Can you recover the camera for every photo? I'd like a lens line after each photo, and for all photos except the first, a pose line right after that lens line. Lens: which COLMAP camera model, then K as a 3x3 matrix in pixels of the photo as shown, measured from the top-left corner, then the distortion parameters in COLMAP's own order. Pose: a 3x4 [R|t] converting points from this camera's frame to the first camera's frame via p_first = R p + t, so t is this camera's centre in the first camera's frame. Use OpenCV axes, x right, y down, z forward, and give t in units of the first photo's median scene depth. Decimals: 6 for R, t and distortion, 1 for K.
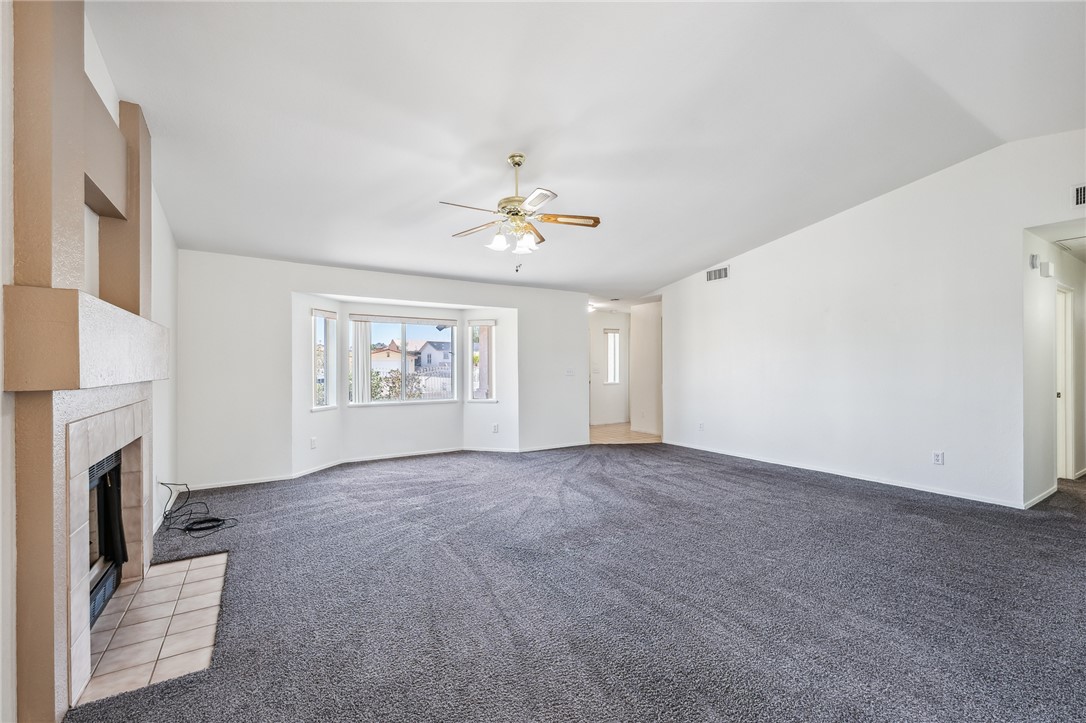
lens RADIAL K [[455.3, 0, 543.9], [0, 455.3, 364.8], [0, 0, 1]] dist [0.000425, -0.000316]
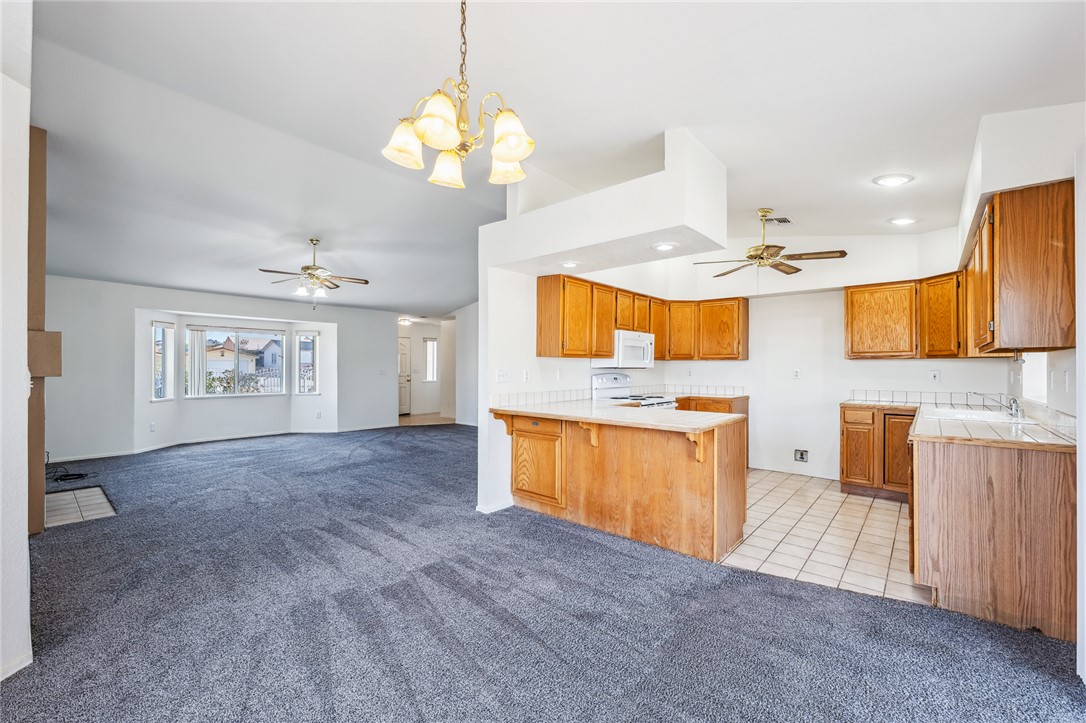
lens RADIAL K [[455.3, 0, 550.9], [0, 455.3, 364.4], [0, 0, 1]] dist [0.000425, -0.000316]
pose [[0.956668, 0.006710, 0.291102, 0.151984], [-0.005630, 0.999974, -0.004548, -0.002226], [-0.291125, 0.002712, 0.956681, -0.443026]]
